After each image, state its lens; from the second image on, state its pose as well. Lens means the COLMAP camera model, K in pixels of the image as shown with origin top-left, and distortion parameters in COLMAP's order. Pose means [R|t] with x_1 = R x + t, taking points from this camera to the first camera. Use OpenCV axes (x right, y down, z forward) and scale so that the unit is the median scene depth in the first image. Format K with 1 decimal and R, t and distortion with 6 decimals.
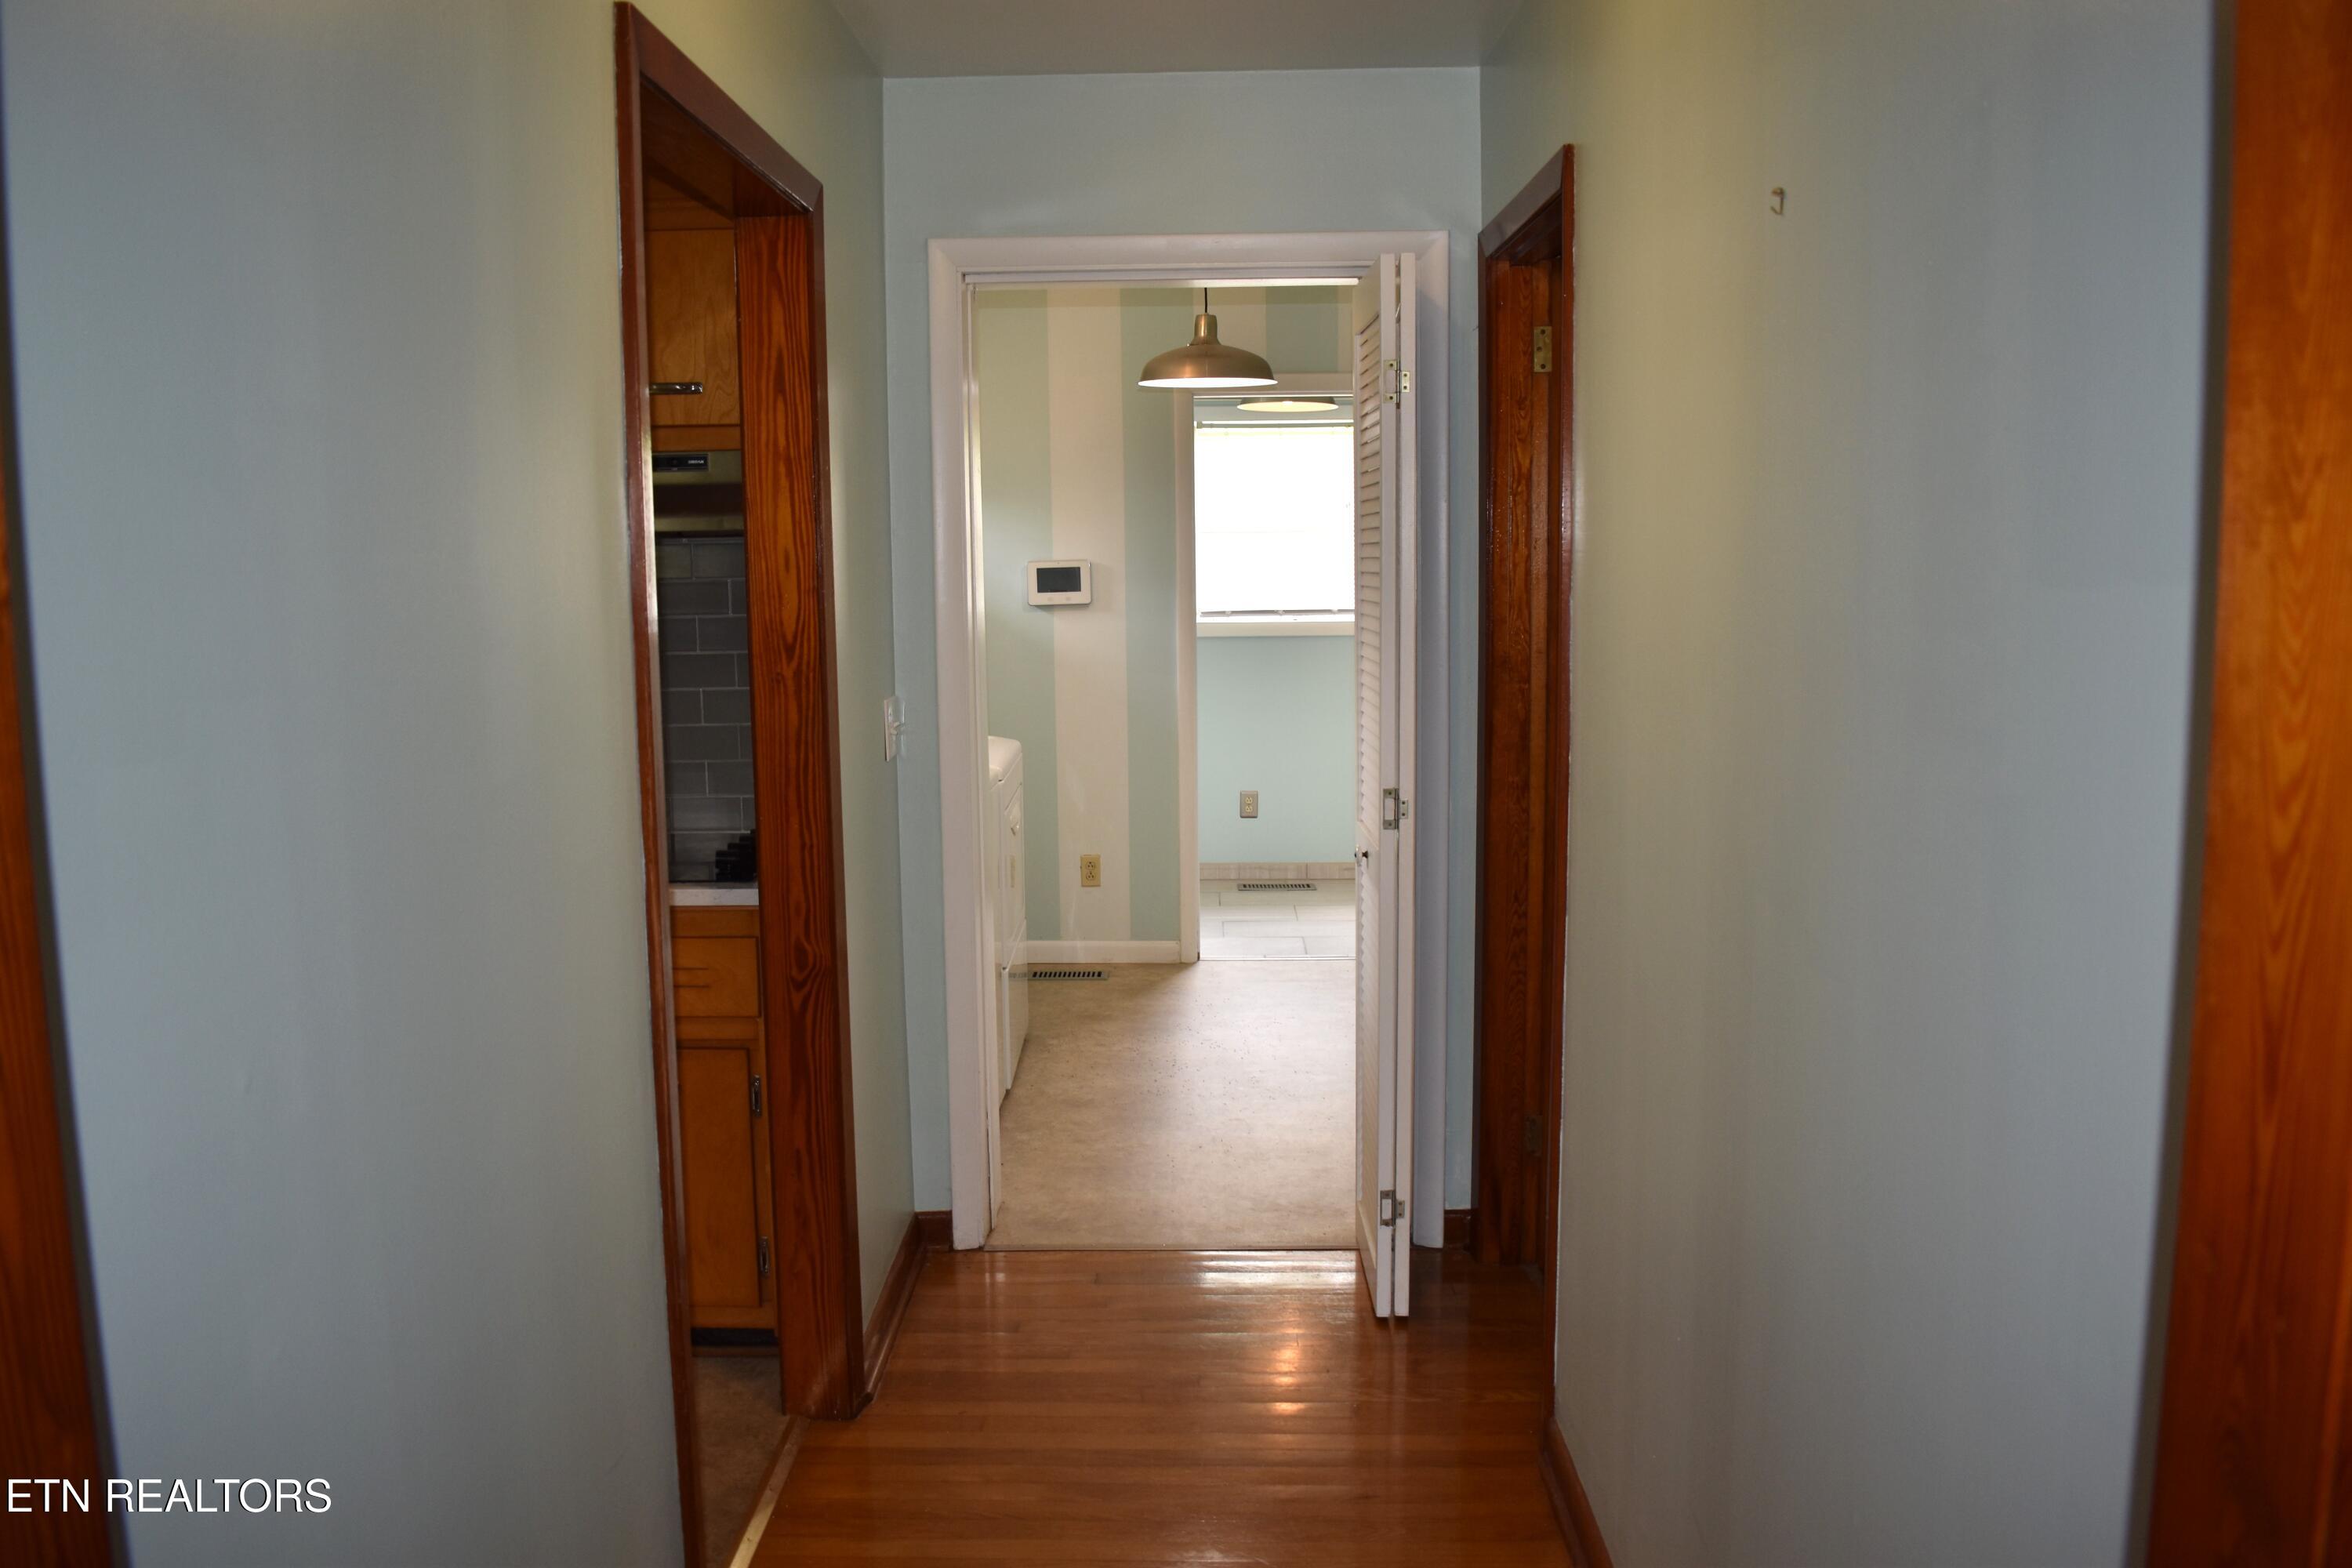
lens RADIAL K [[1842.3, 0, 1168.7], [0, 1842.3, 789.2], [0, 0, 1]] dist [-0.092706, 0.014006]
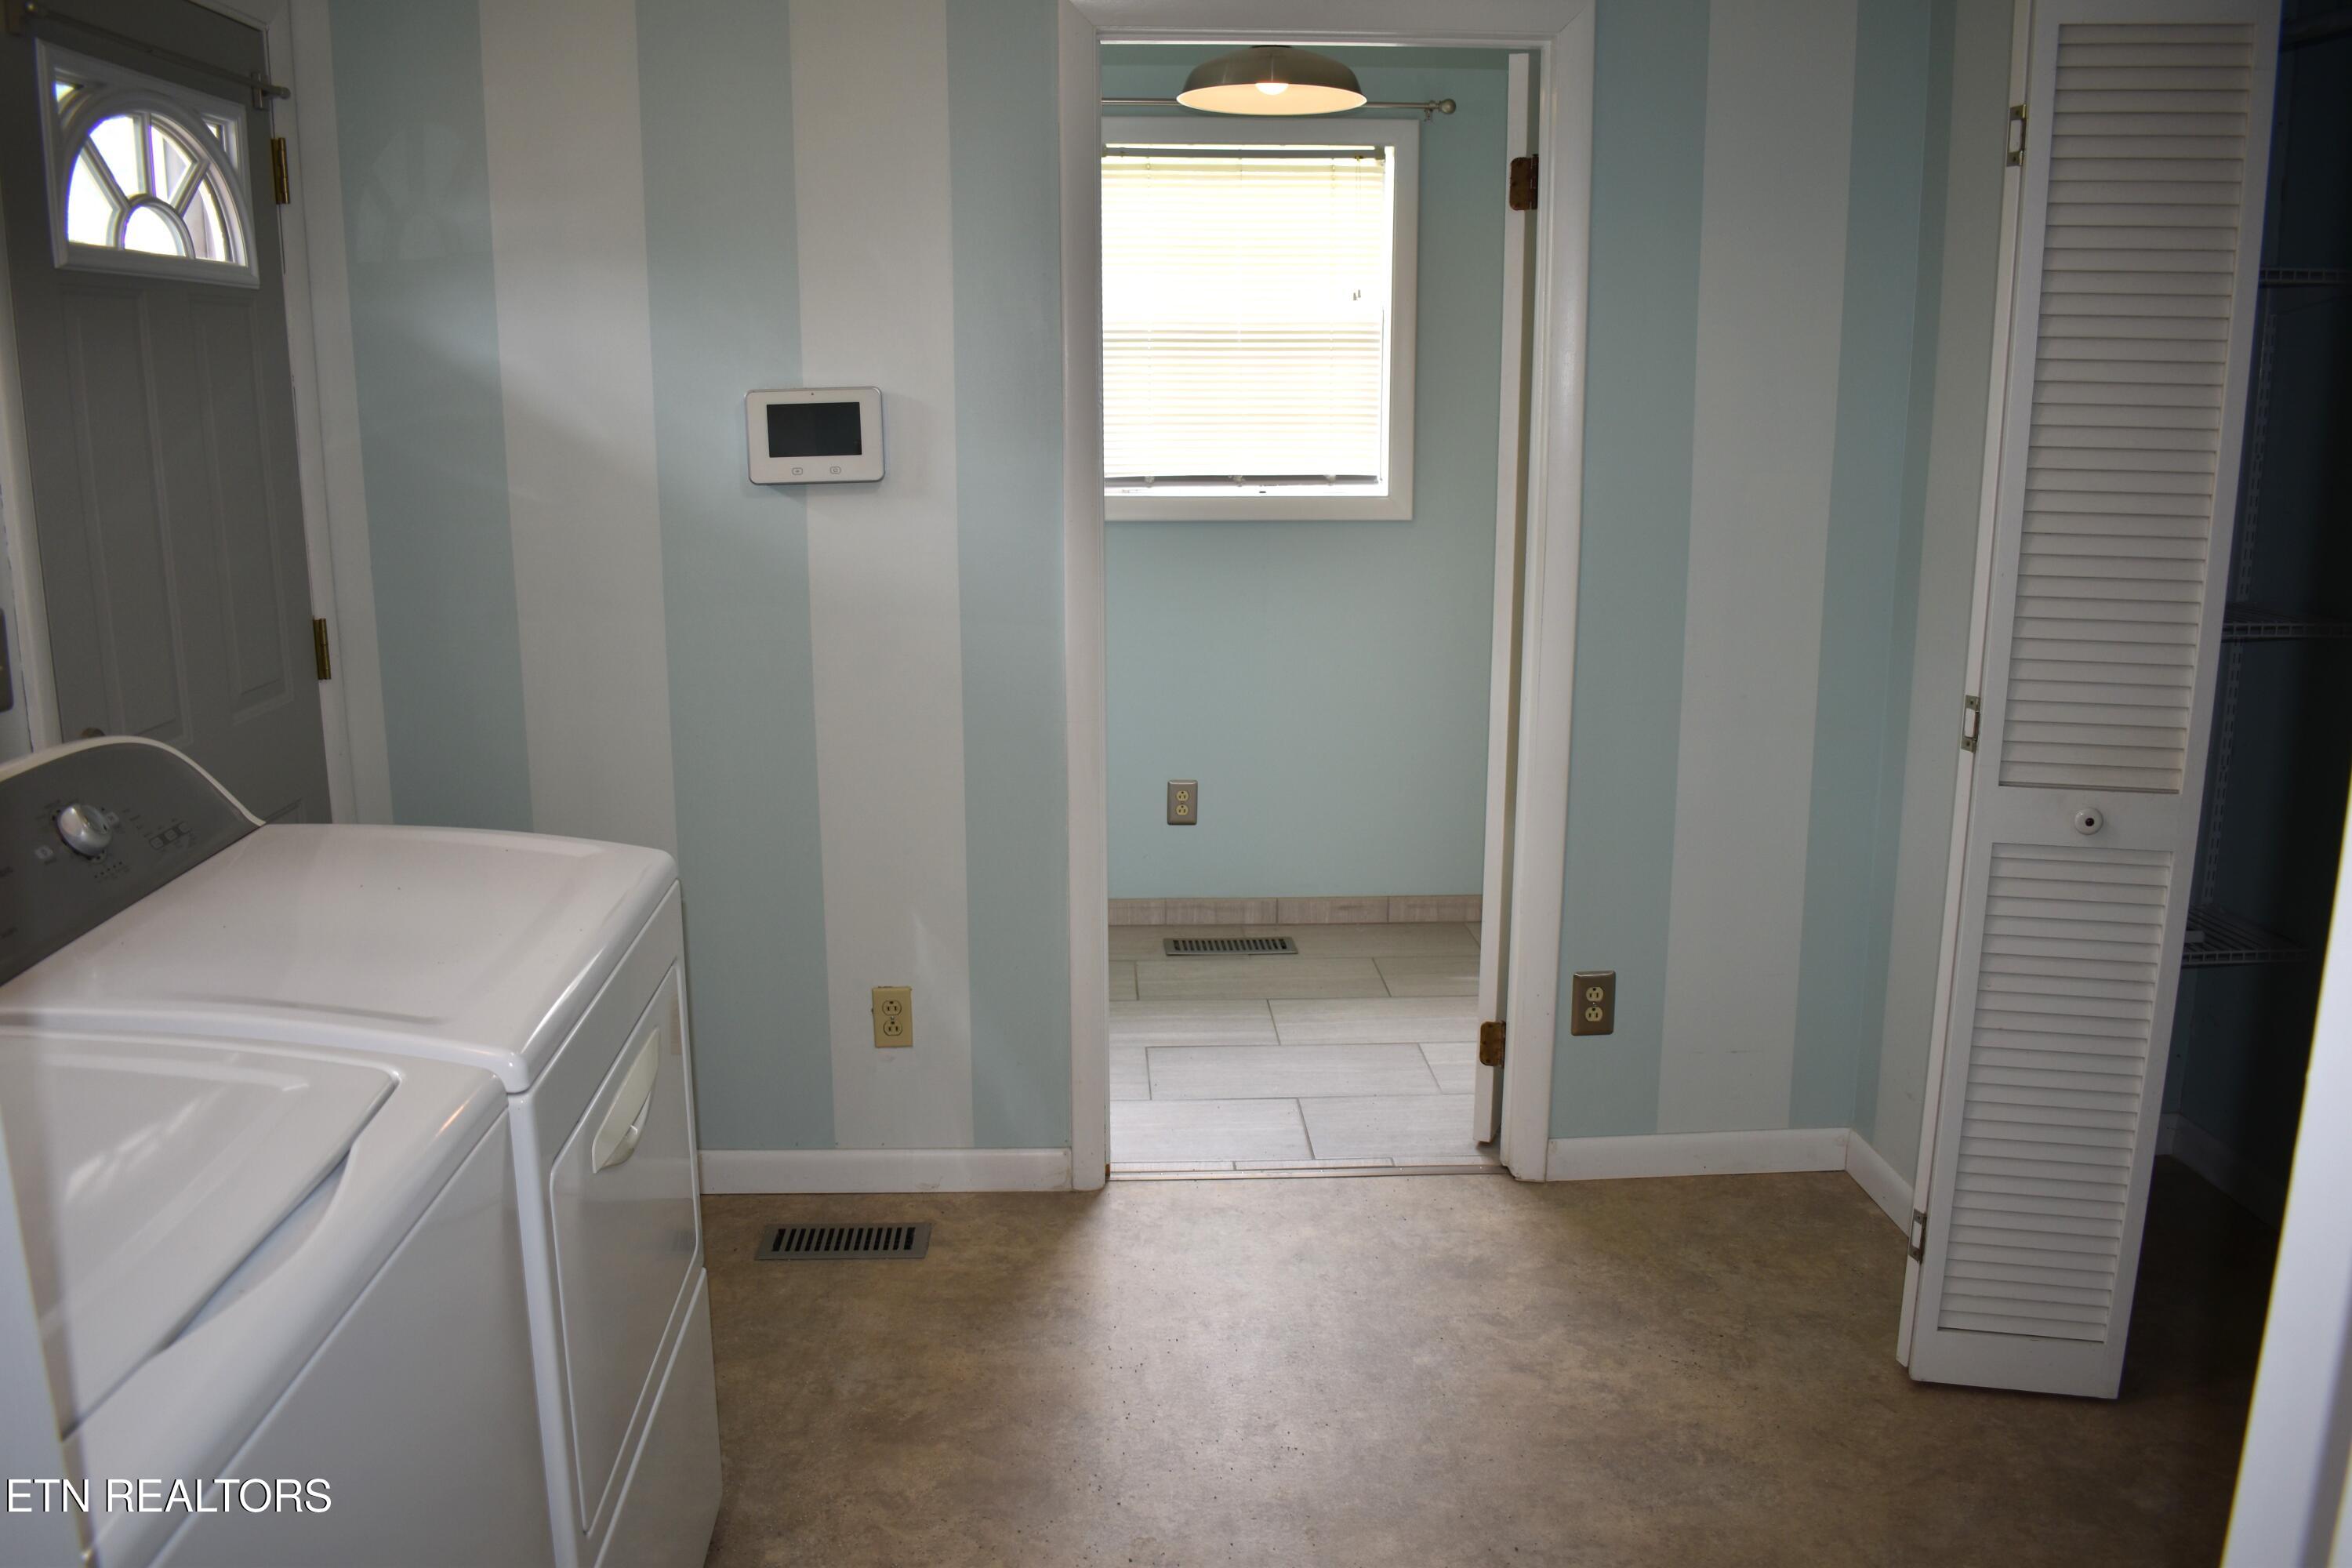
lens RADIAL K [[1842.3, 0, 1180.4], [0, 1842.3, 779.8], [0, 0, 1]] dist [-0.092706, 0.014006]
pose [[0.997443, -0.003166, 0.071393, 0.000287], [-0.003120, 0.996136, 0.087764, -0.063835], [-0.071395, -0.087763, 0.993580, 0.503418]]
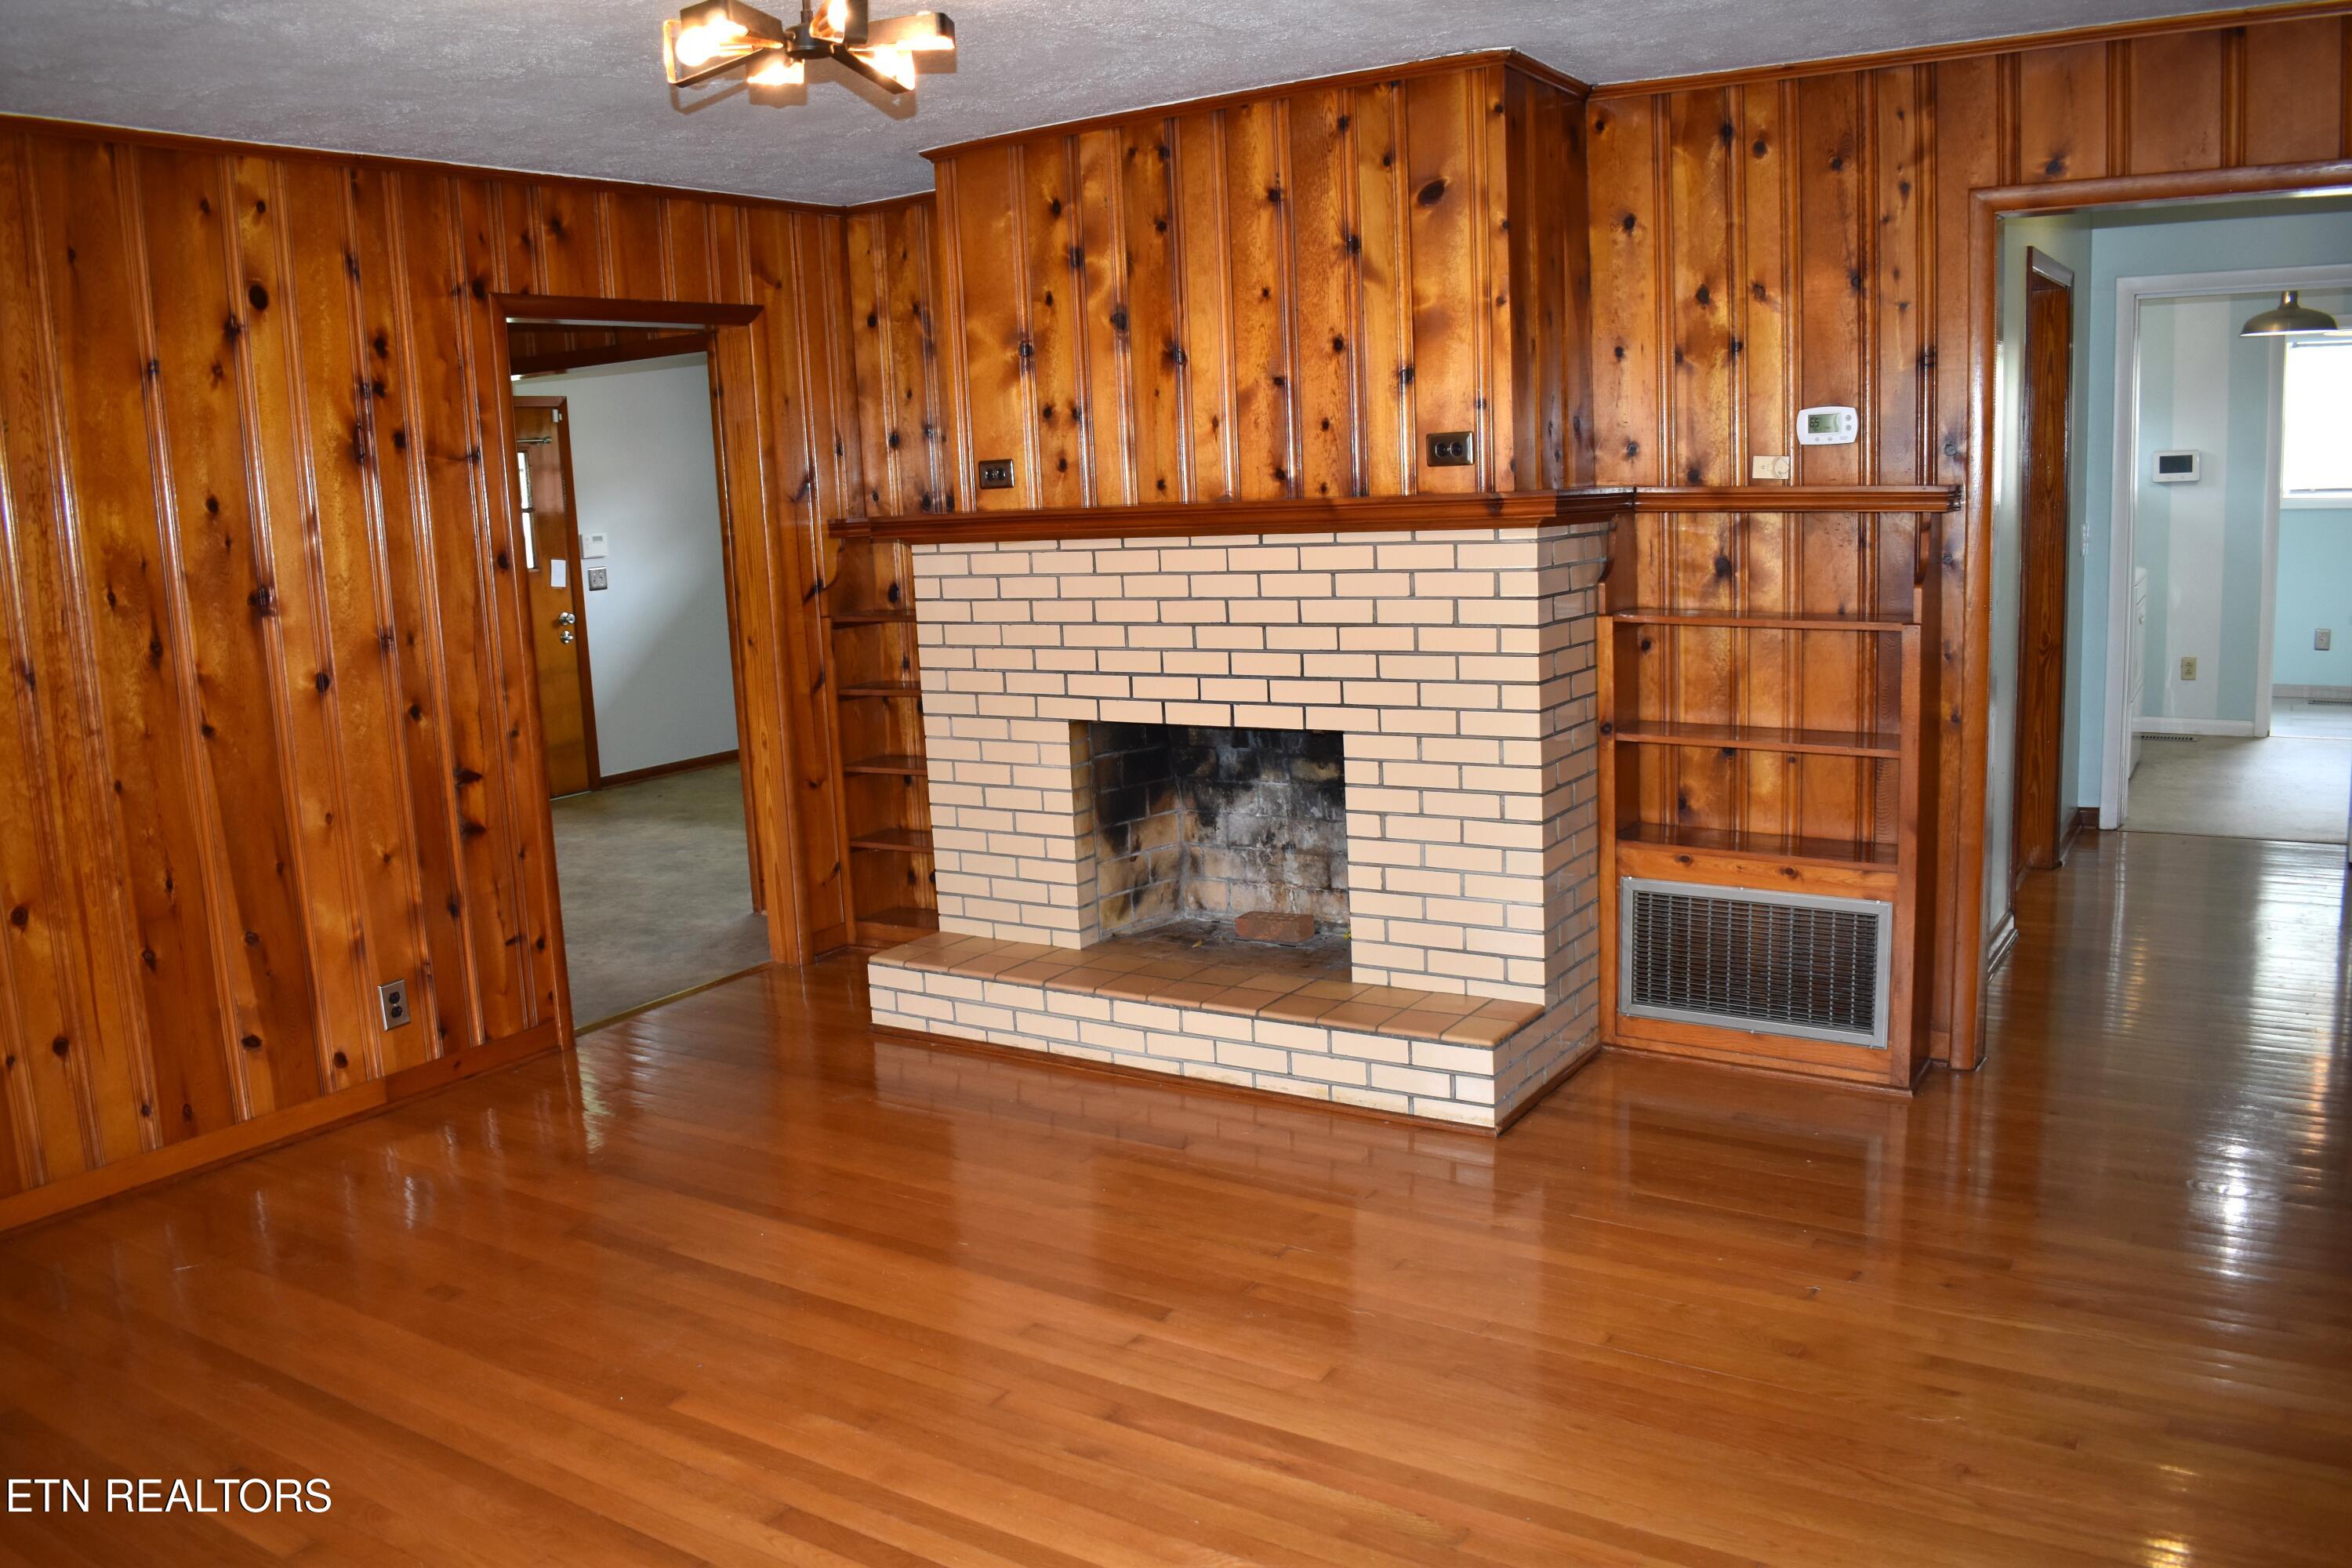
lens RADIAL K [[1842.3, 0, 1158.2], [0, 1842.3, 779.7], [0, 0, 1]] dist [-0.092706, 0.014006]
pose [[0.846411, 0.062644, -0.528832, 0.019810], [-0.036942, 0.997572, 0.059042, 0.078131], [0.531247, -0.030438, 0.846670, -0.606291]]
